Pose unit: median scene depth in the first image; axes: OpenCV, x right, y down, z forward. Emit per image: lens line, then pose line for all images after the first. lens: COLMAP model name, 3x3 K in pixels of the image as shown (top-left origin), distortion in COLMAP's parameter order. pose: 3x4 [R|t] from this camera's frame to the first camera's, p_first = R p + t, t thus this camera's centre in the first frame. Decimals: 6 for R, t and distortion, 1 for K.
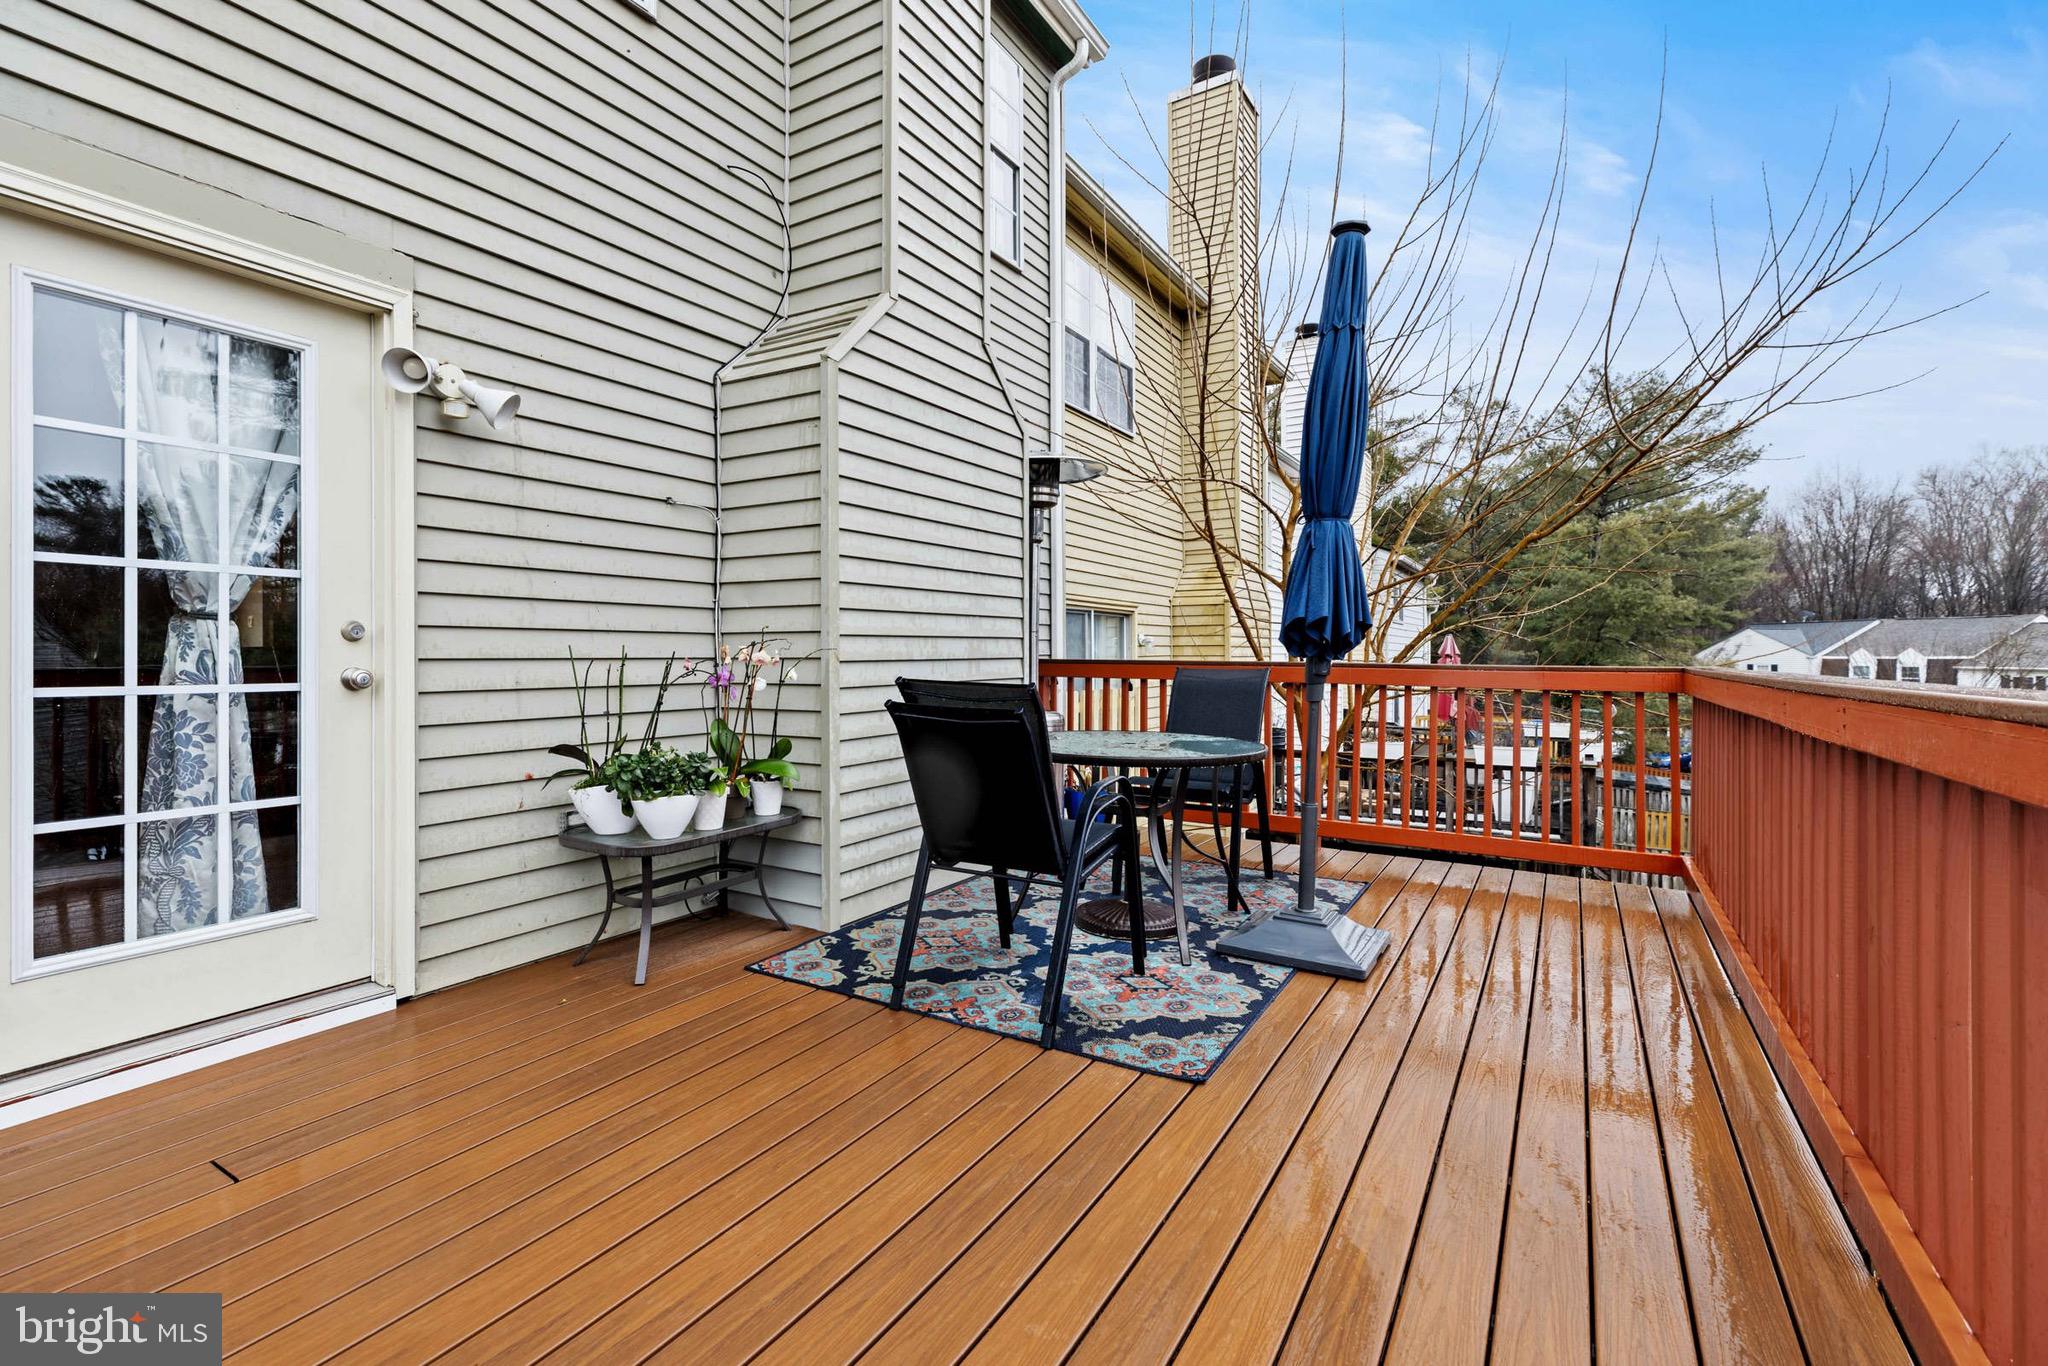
lens RADIAL K [[912.1, 0, 1023.4], [0, 912.1, 670.7], [0, 0, 1]] dist [0.000051, 0.000408]
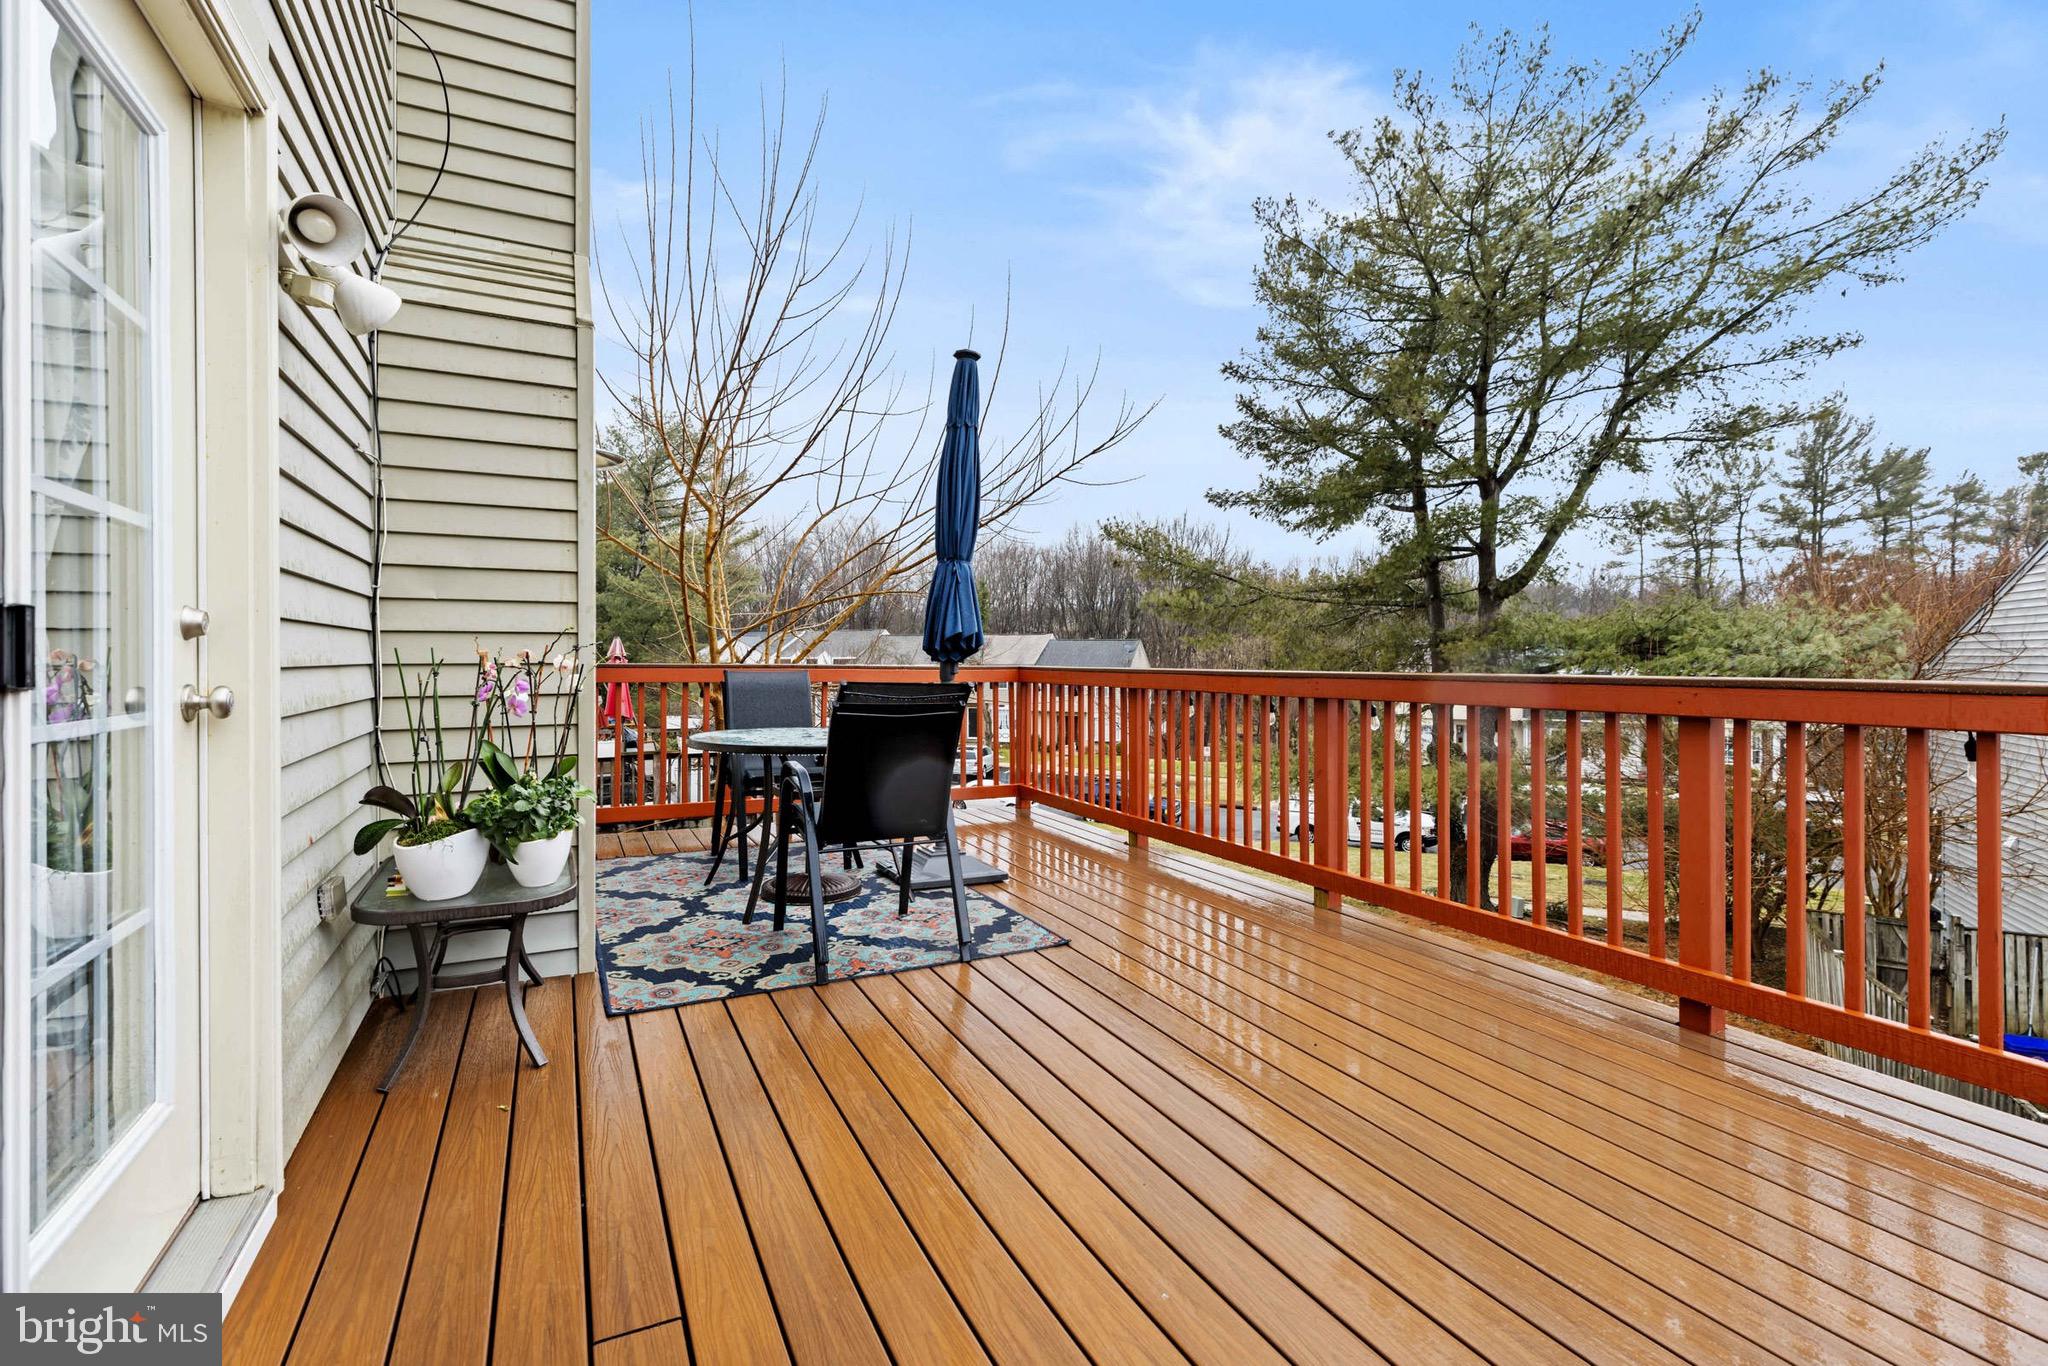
lens RADIAL K [[912.1, 0, 1023.4], [0, 912.1, 670.7], [0, 0, 1]] dist [0.000051, 0.000408]
pose [[0.532678, -0.012464, 0.846226, -0.843884], [0.013052, 0.999894, 0.006512, -0.006881], [-0.846217, 0.007576, 0.532784, 0.194190]]
